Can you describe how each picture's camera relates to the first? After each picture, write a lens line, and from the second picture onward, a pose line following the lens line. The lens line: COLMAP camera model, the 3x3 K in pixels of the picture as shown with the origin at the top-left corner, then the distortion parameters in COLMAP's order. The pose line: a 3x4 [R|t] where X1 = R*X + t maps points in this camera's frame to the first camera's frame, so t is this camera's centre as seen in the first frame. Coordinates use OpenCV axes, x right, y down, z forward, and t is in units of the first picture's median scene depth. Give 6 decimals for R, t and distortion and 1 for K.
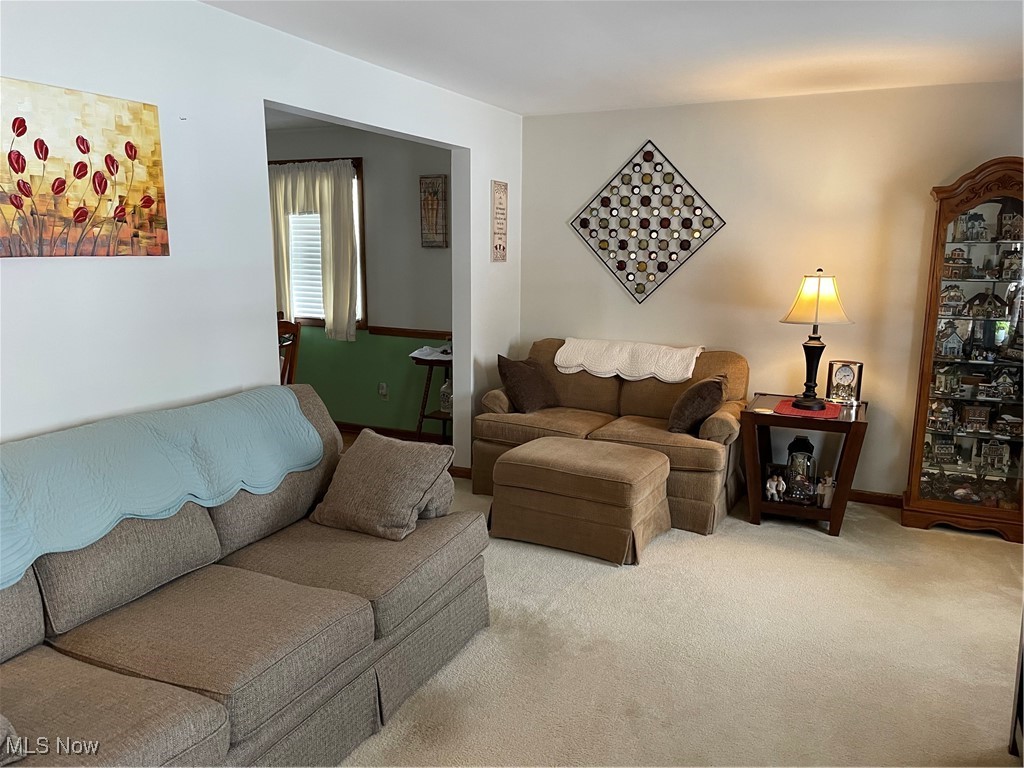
lens RADIAL K [[773.2, 0, 508.9], [0, 773.2, 388.1], [0, 0, 1]] dist [0.089867, -0.123497]
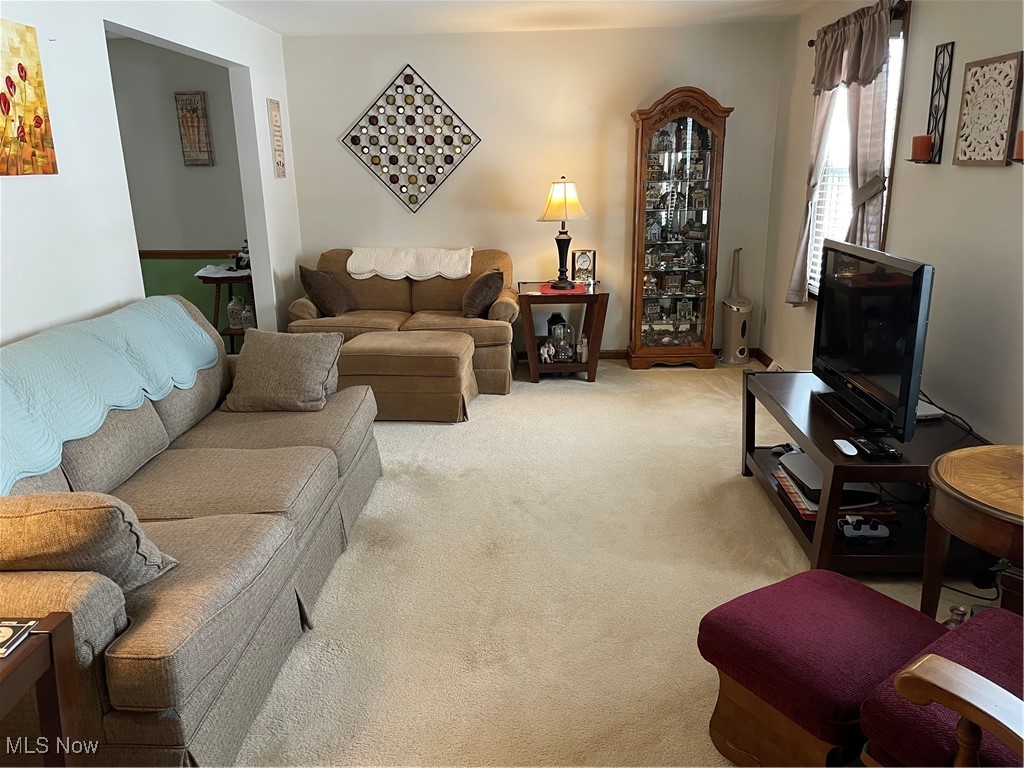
lens RADIAL K [[773.2, 0, 514.9], [0, 773.2, 387.5], [0, 0, 1]] dist [0.089867, -0.123497]
pose [[0.909428, -0.135306, 0.393235, -0.216397], [0.097506, 0.988608, 0.114663, 0.033624], [-0.404270, -0.065934, 0.912260, -0.143093]]
